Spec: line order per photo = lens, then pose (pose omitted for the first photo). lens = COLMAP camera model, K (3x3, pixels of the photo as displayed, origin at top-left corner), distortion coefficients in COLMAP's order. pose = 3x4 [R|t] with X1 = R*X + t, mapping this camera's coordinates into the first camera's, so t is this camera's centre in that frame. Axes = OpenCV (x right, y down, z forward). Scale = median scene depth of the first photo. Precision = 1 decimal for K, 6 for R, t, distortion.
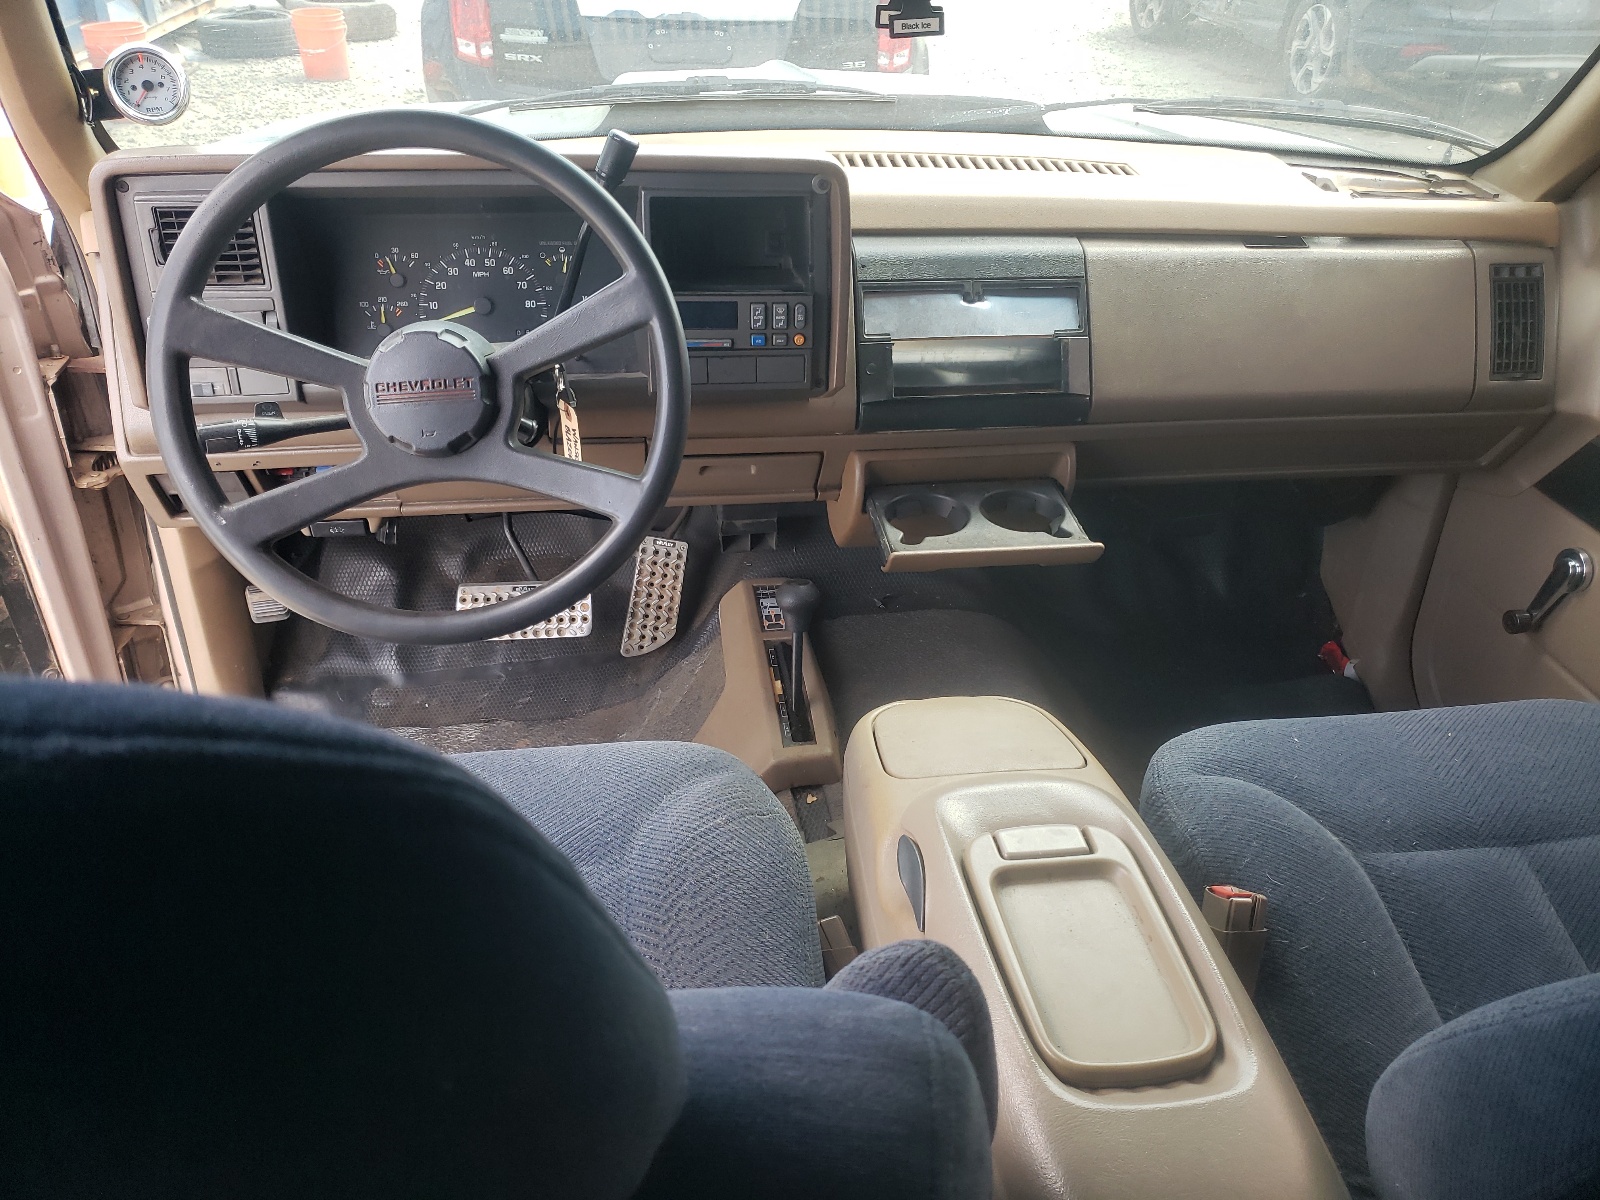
lens RADIAL K [[1210.9, 0, 789.6], [0, 1210.9, 609.9], [0, 0, 1]] dist [0.012163, 0.009669]
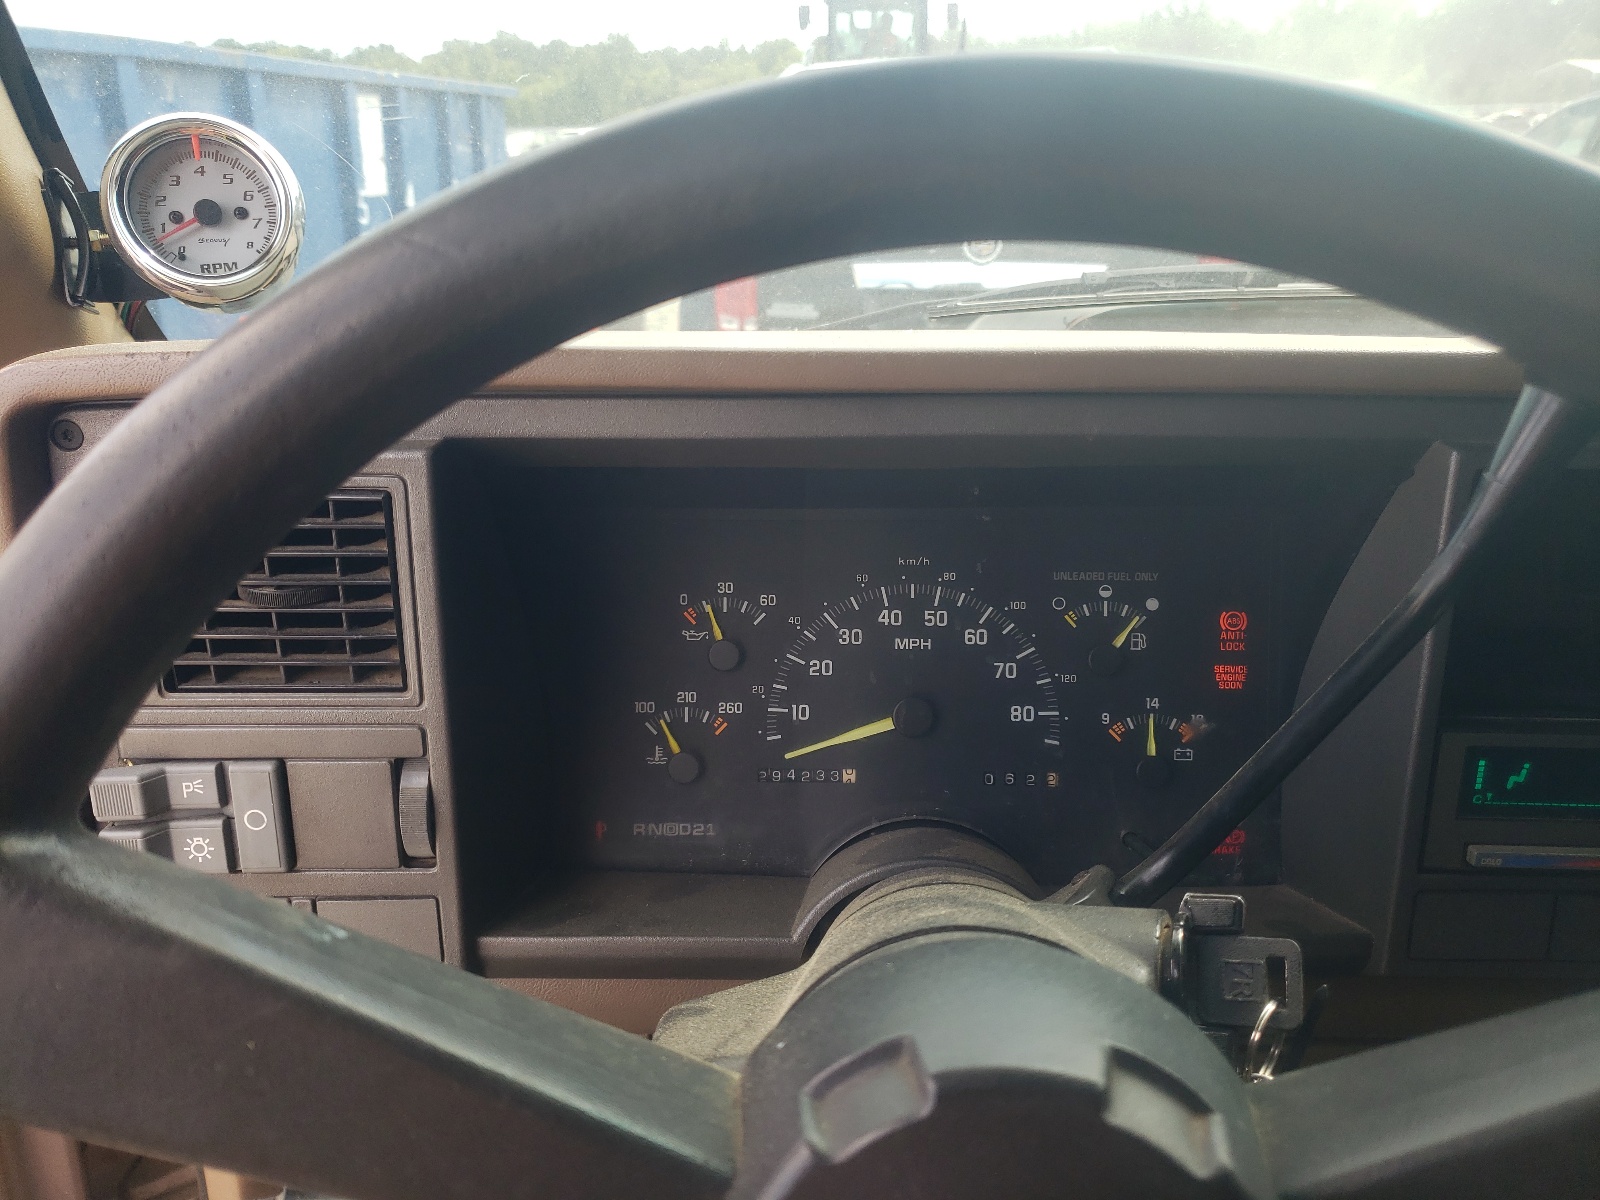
lens RADIAL K [[1210.9, 0, 805.7], [0, 1210.9, 599.0], [0, 0, 1]] dist [0.012163, 0.009669]
pose [[0.987319, 0.019200, -0.157581, -0.227068], [-0.056954, 0.969414, -0.238730, -0.189598], [0.148177, 0.244678, 0.958215, 0.586186]]
